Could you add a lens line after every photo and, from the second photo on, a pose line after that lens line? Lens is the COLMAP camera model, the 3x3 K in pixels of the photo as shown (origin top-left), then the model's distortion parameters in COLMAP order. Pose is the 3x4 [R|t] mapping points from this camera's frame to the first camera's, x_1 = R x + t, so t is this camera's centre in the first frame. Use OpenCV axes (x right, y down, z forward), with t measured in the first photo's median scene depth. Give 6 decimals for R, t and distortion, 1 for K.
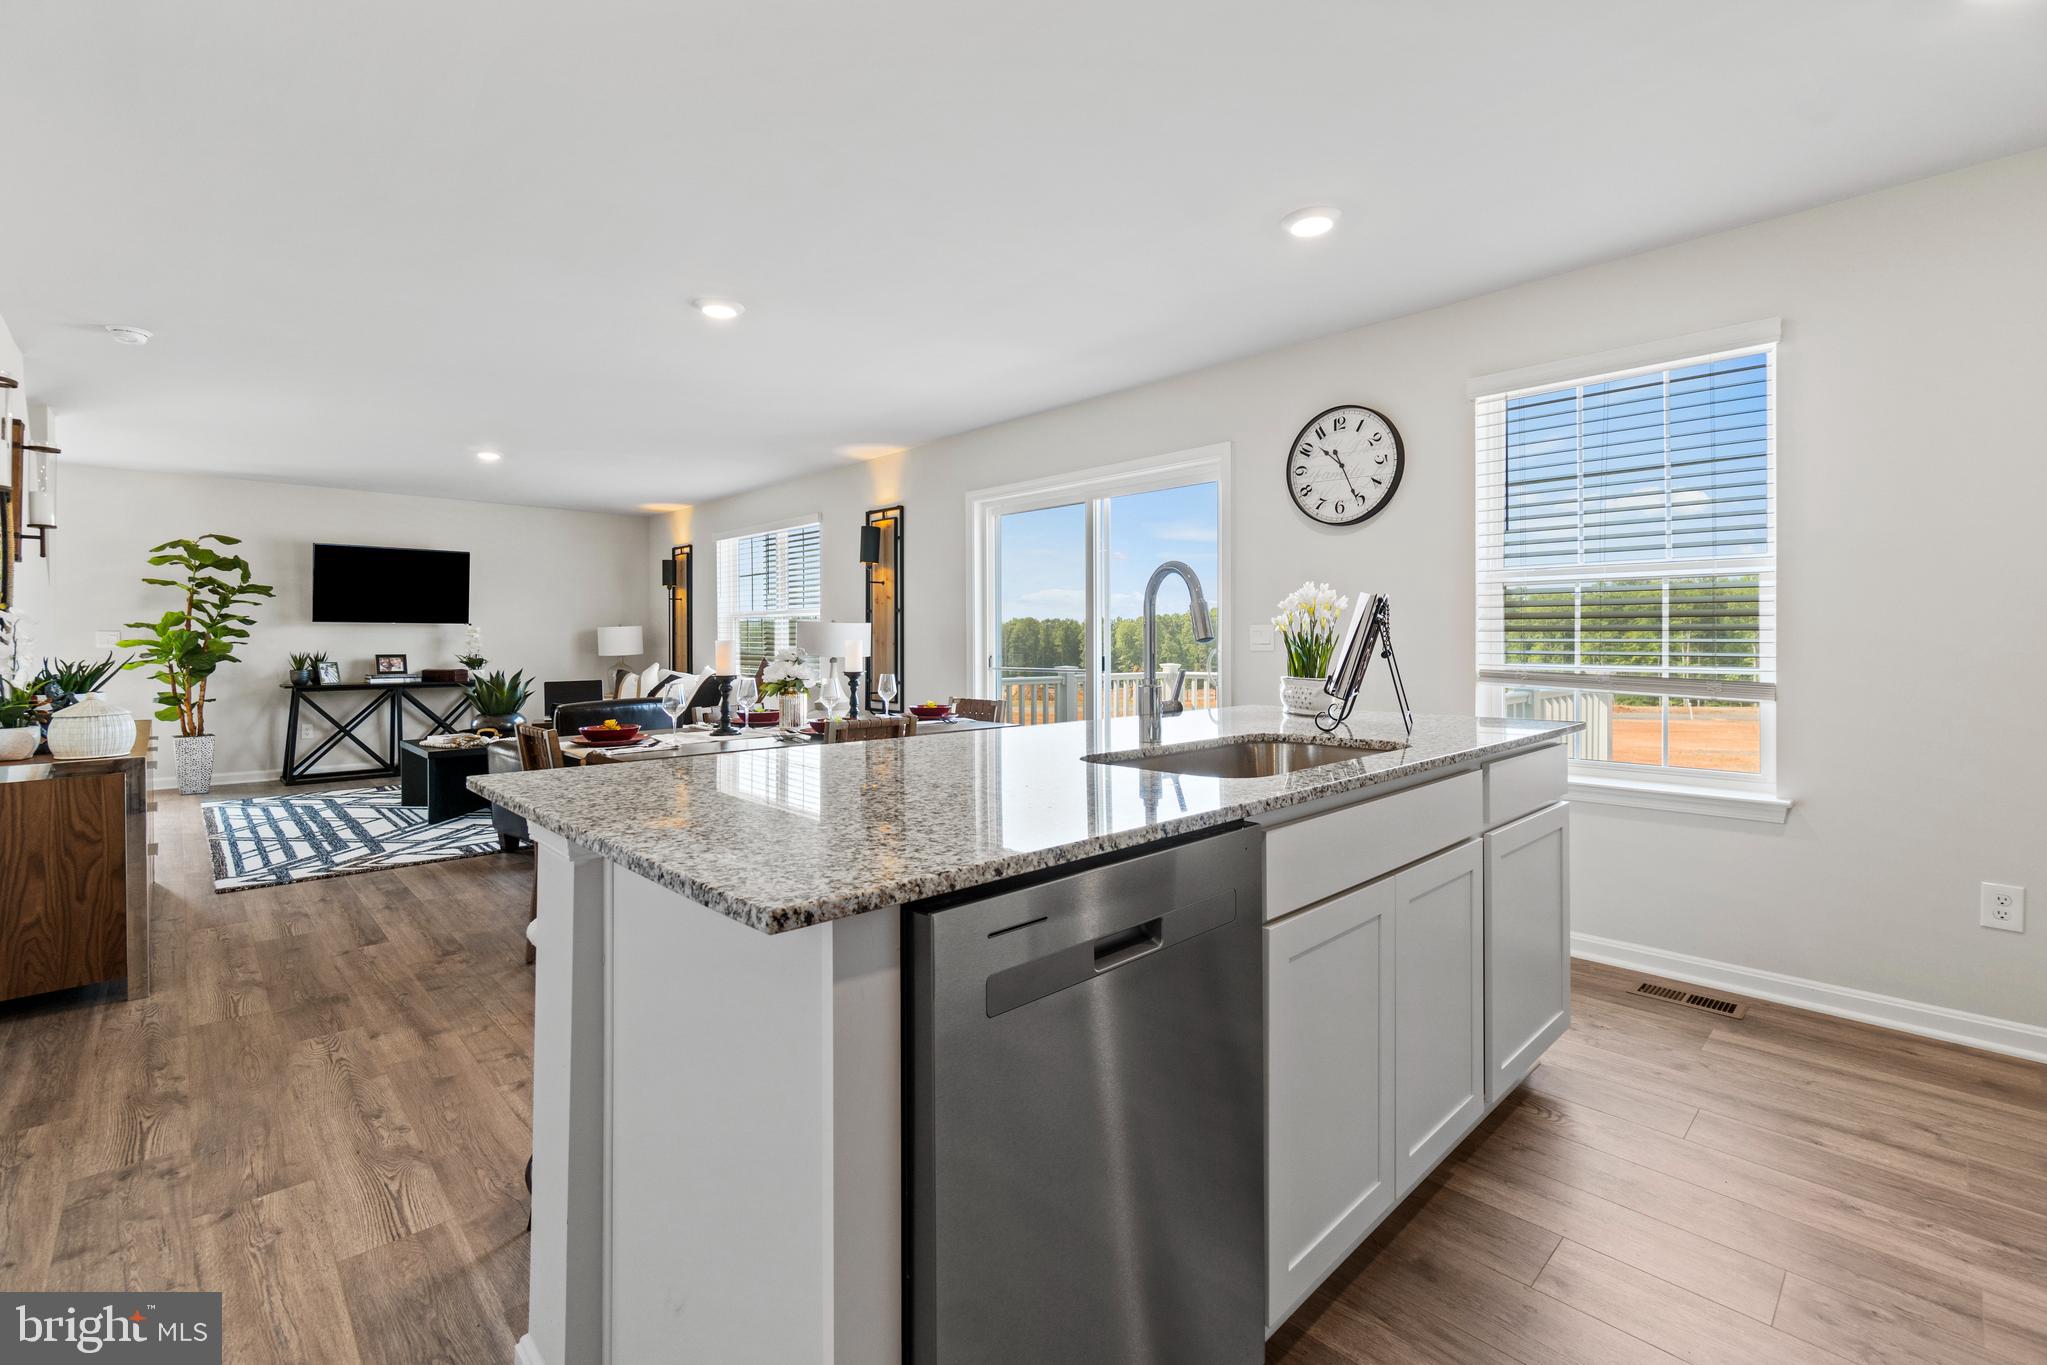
lens RADIAL K [[887.0, 0, 1020.9], [0, 887.0, 641.5], [0, 0, 1]] dist [-0.001744, -0.000329]
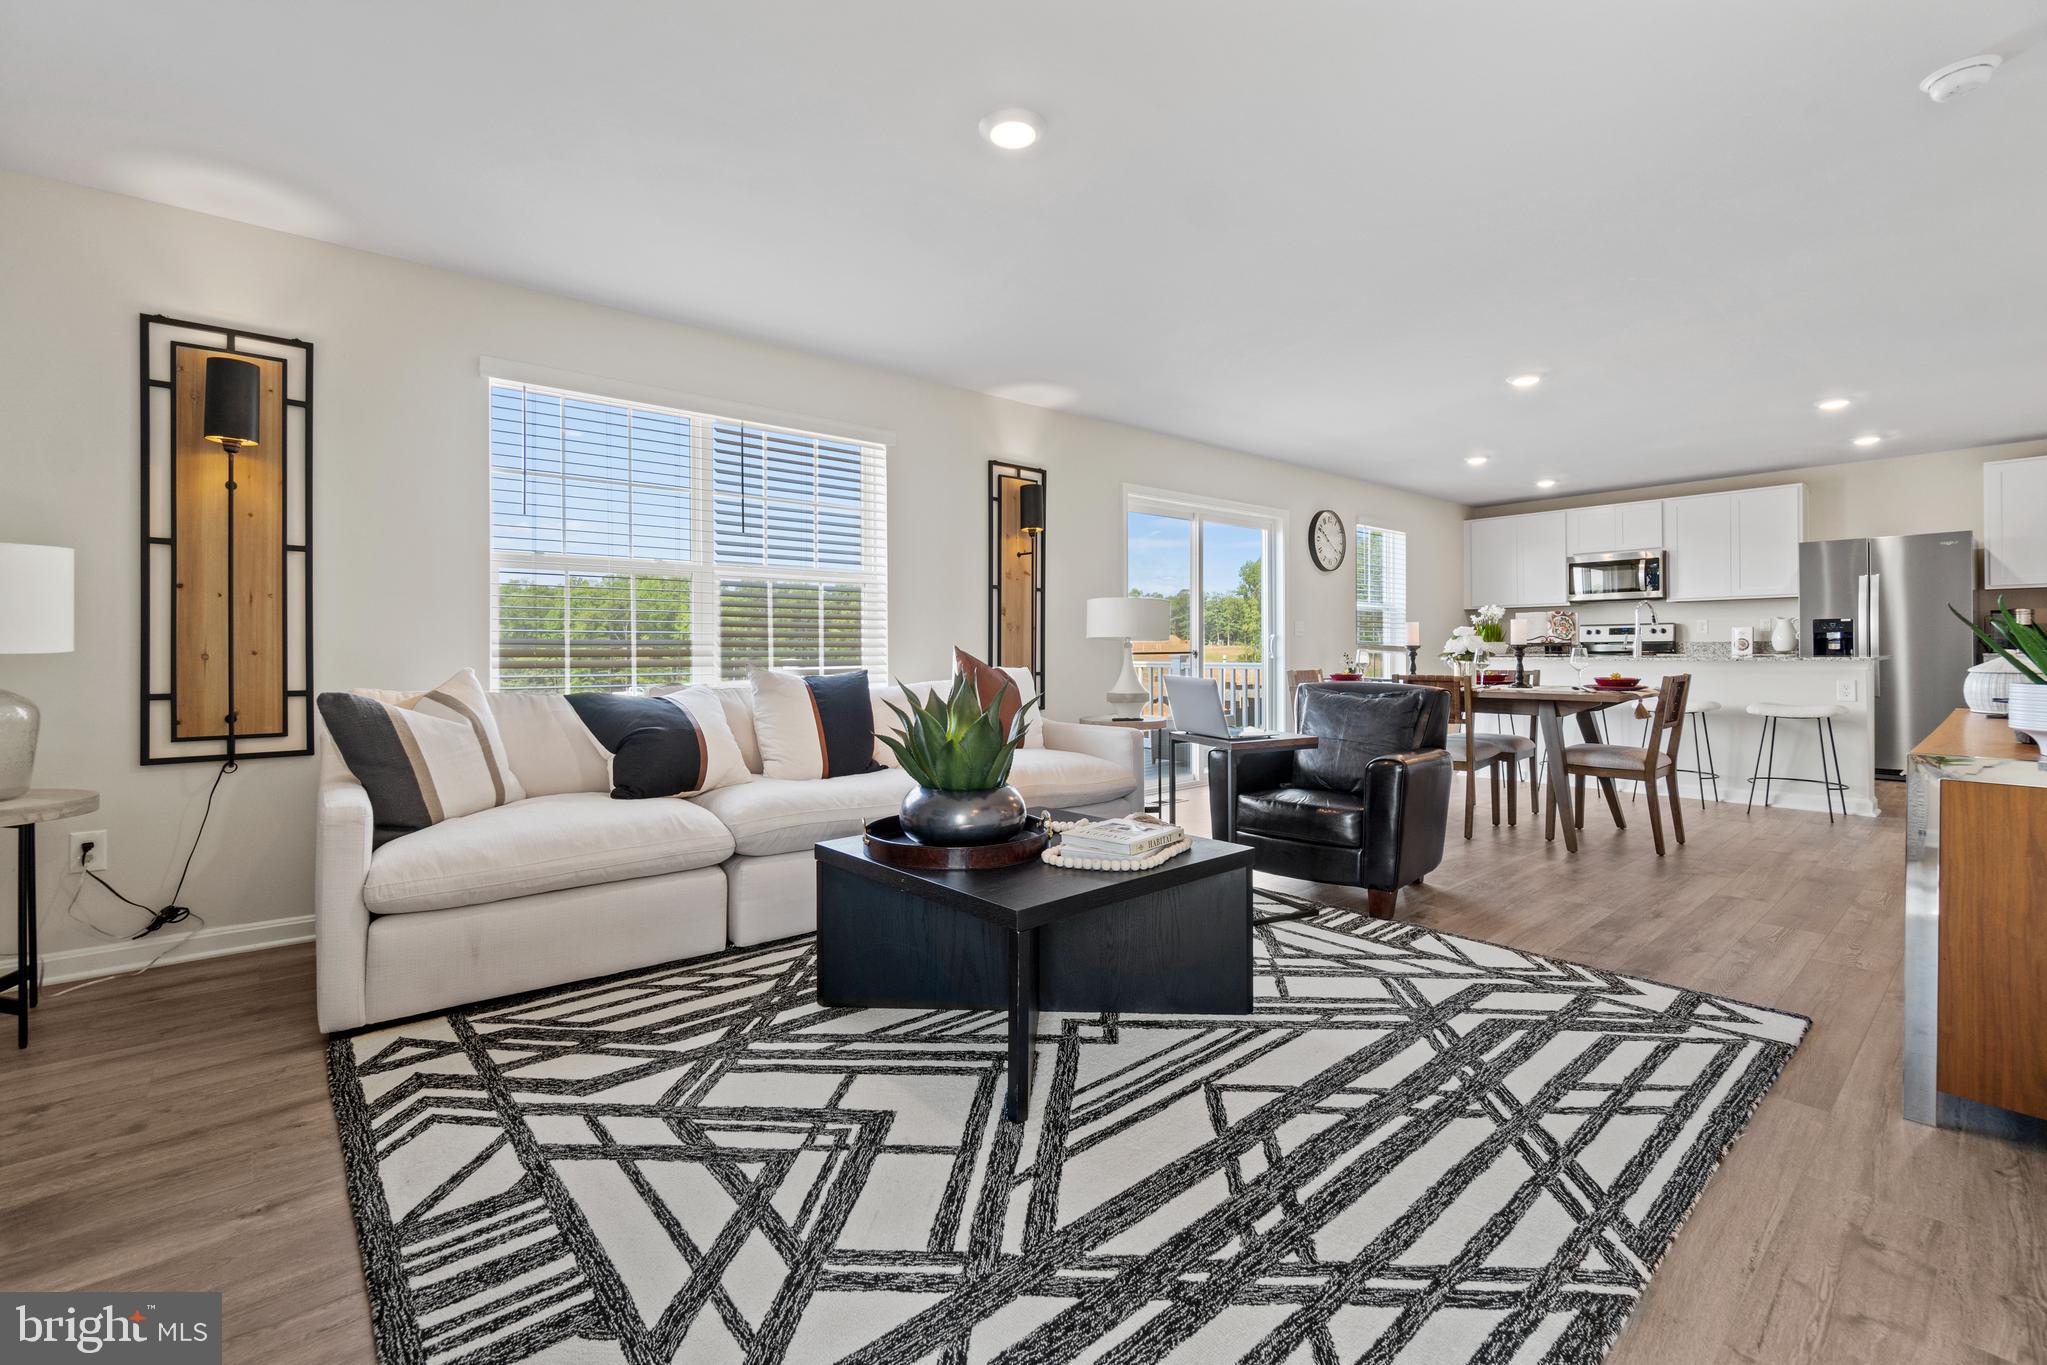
lens RADIAL K [[883.3, 0, 1019.0], [0, 883.3, 652.1], [0, 0, 1]] dist [-0.000403, 0.000482]
pose [[0.050162, 0.000706, 0.998741, -2.210634], [0.009408, 0.999955, -0.001180, 0.057503], [-0.998697, 0.009456, 0.050153, 2.170554]]
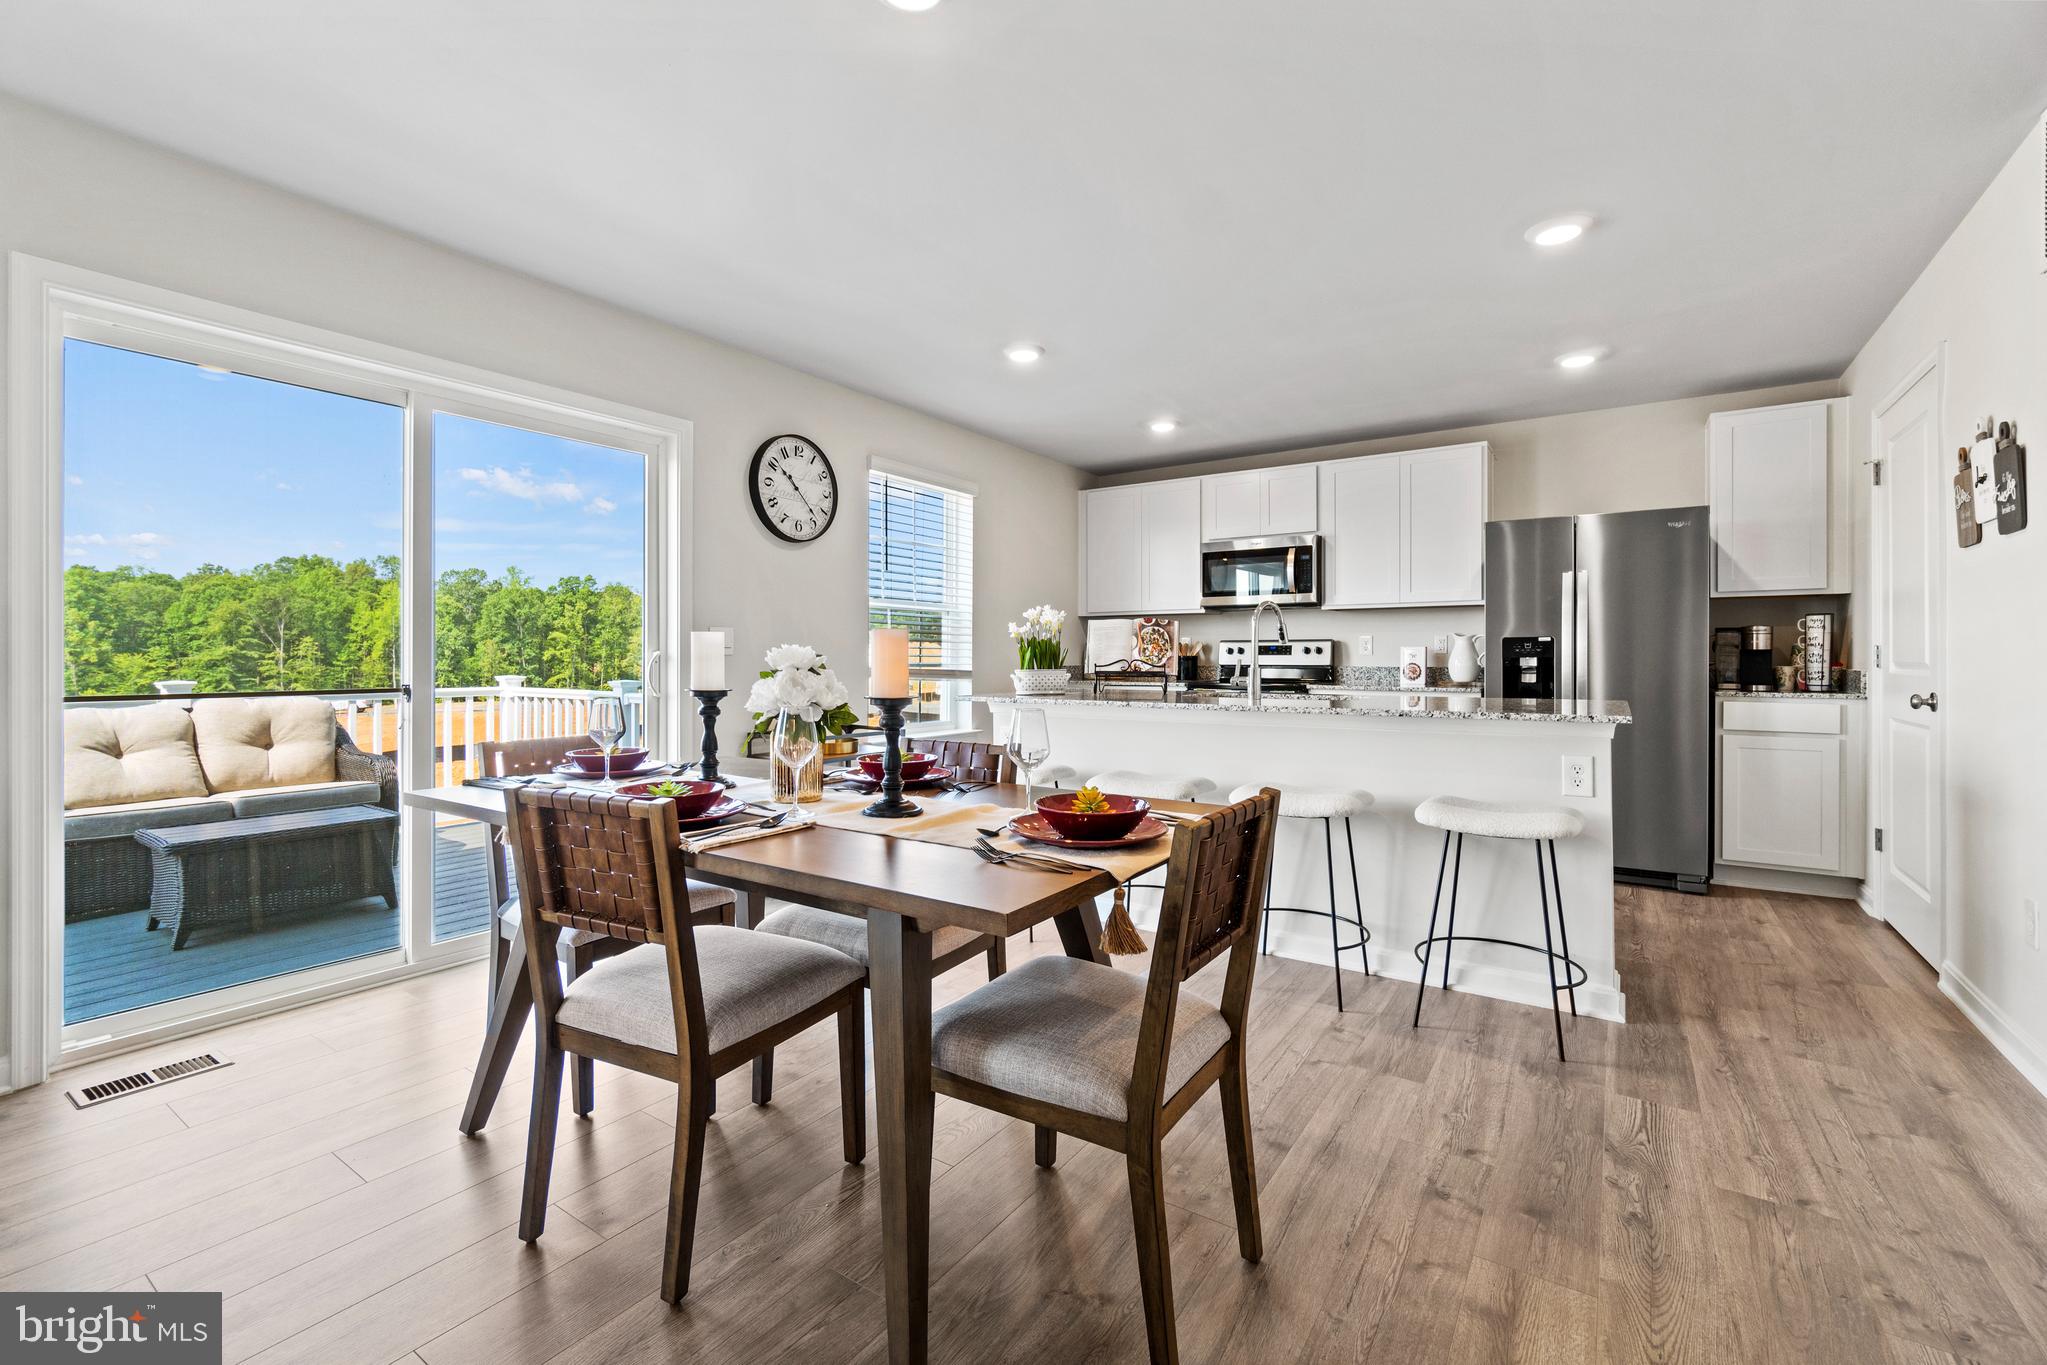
lens RADIAL K [[883.8, 0, 1017.3], [0, 883.8, 659.1], [0, 0, 1]] dist [-0.002249, -0.000223]
pose [[-0.208832, 0.001016, 0.977951, -1.070827], [0.002540, 0.999997, -0.000496, 0.023382], [-0.977948, 0.002380, -0.208834, 1.316965]]
